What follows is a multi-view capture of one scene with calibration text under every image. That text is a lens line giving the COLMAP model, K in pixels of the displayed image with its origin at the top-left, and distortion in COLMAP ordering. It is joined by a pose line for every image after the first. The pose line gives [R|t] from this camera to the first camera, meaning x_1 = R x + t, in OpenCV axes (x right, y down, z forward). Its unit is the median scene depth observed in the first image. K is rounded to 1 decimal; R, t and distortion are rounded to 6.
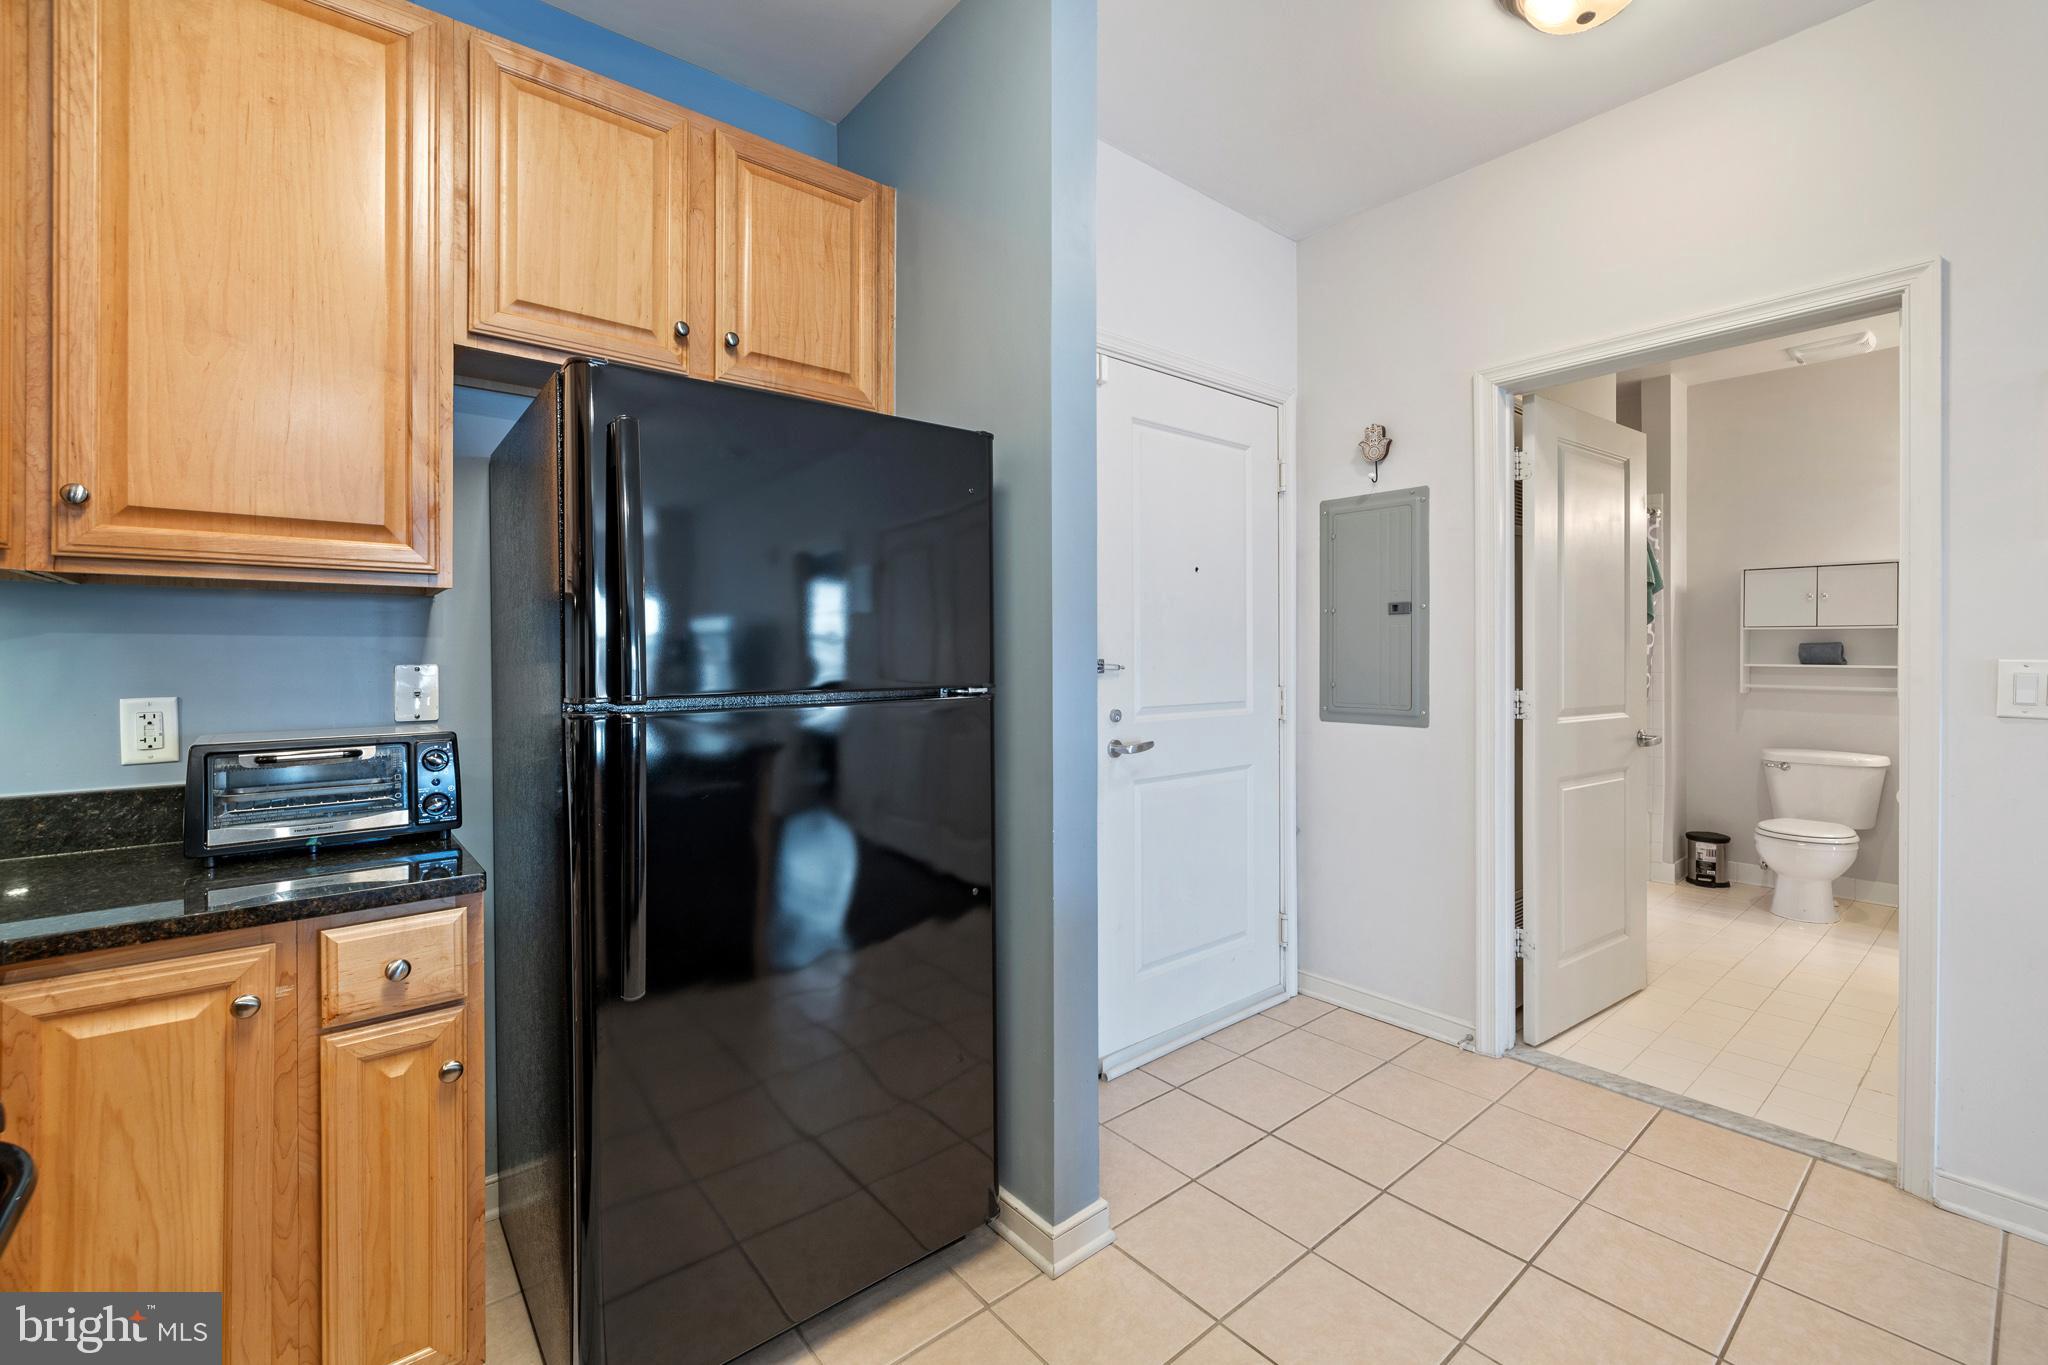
lens RADIAL K [[861.2, 0, 1019.0], [0, 861.2, 654.5], [0, 0, 1]] dist [-0.001890, -0.000824]
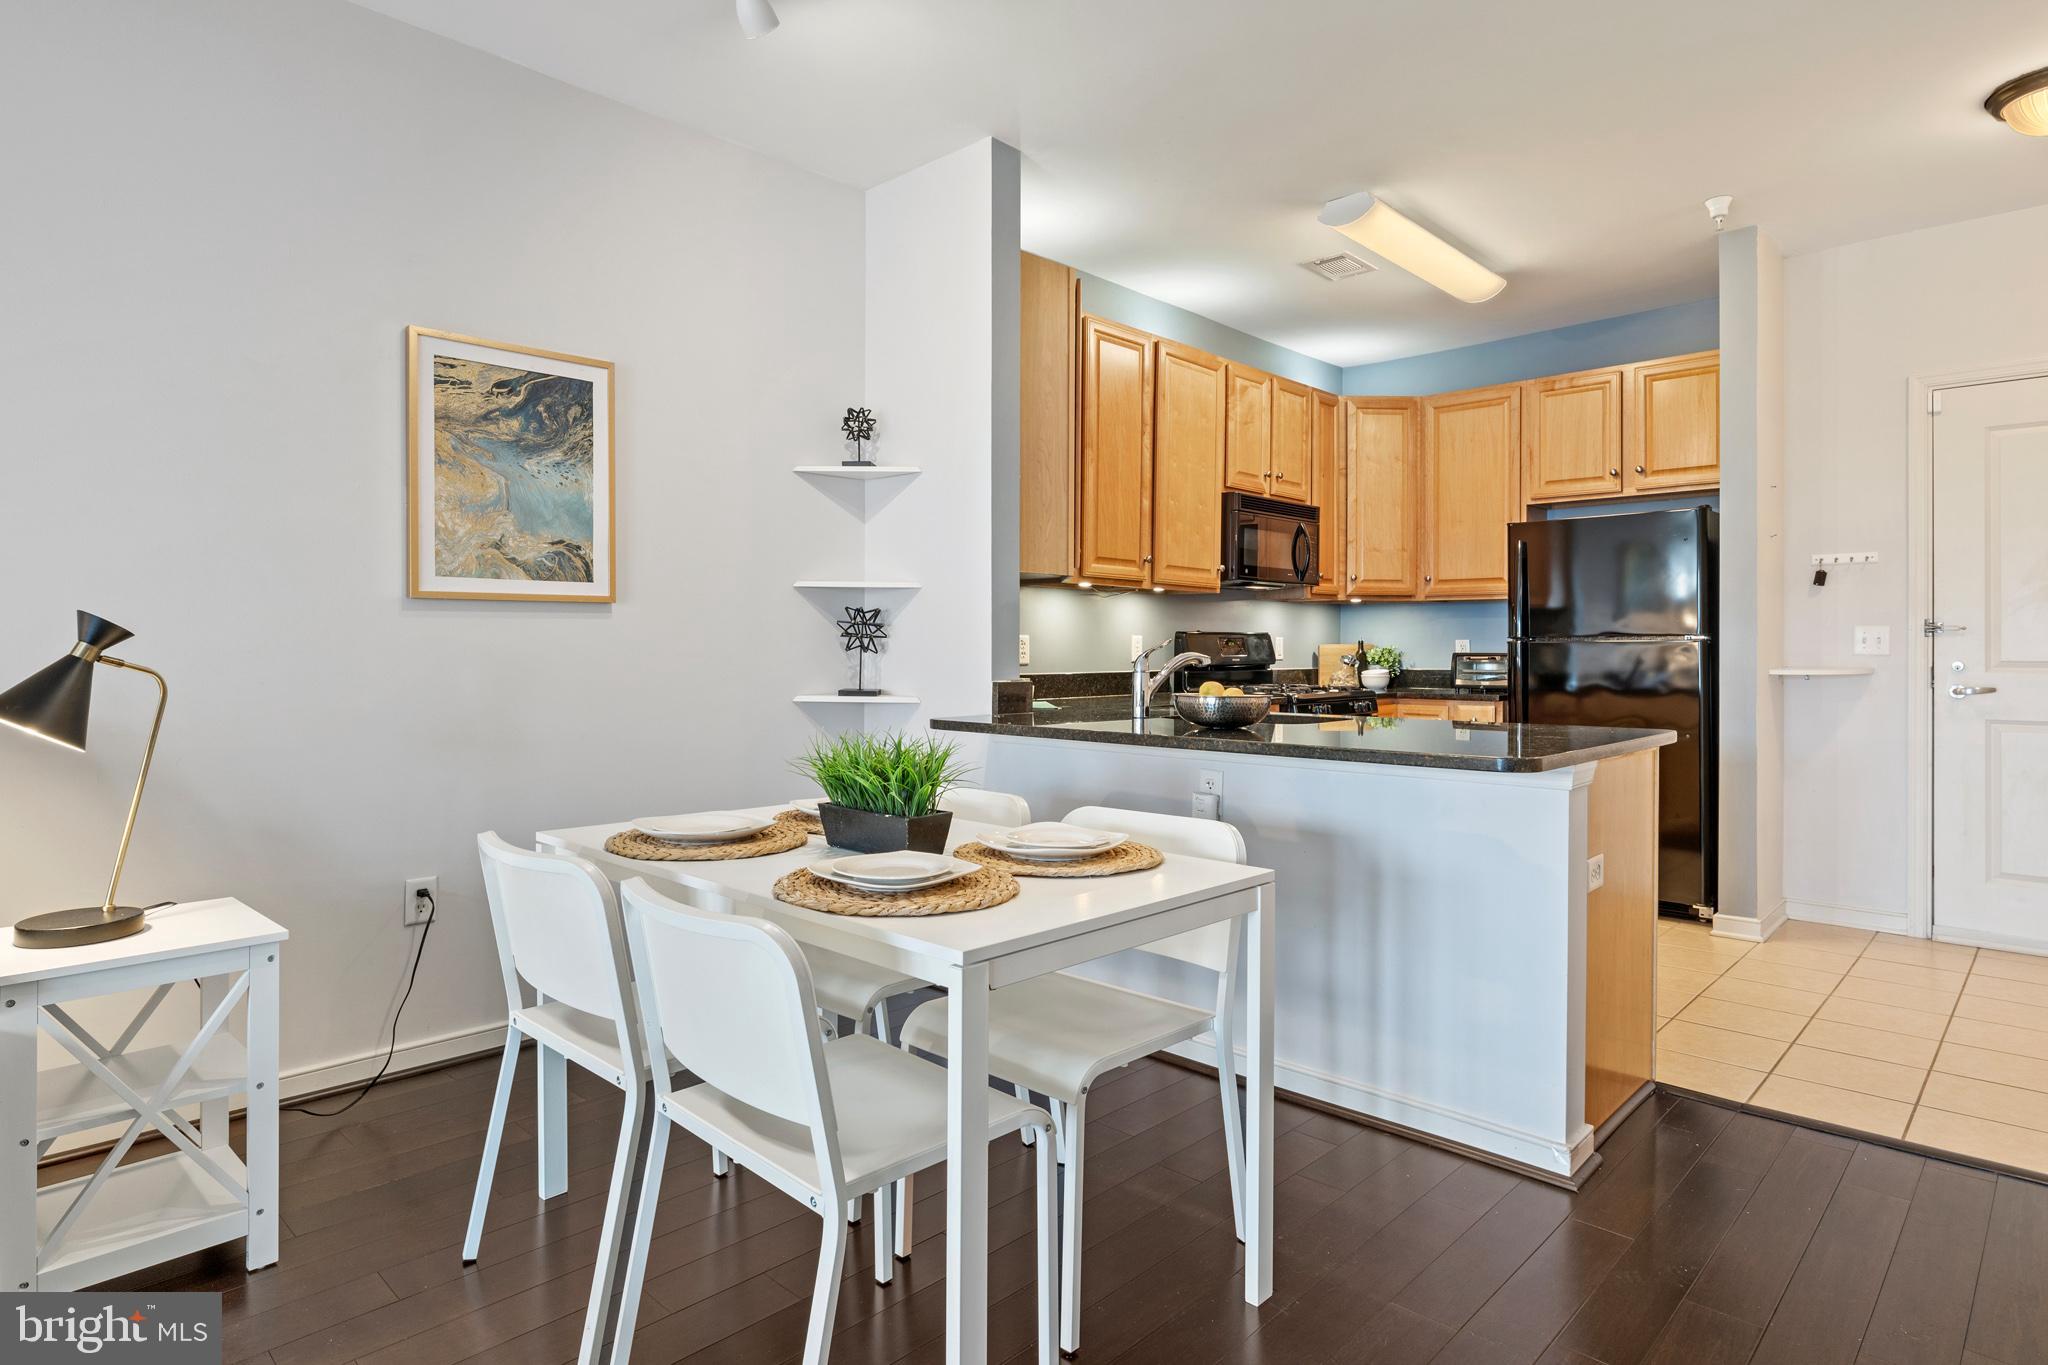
lens RADIAL K [[1124.8, 0, 1014.9], [0, 1124.8, 644.8], [0, 0, 1]] dist [-0.005228, -0.002149]
pose [[0.112085, 0.000754, -0.993698, 2.195995], [-0.002184, 0.999997, 0.000512, 0.056463], [0.993696, 0.002113, 0.112087, -0.794895]]
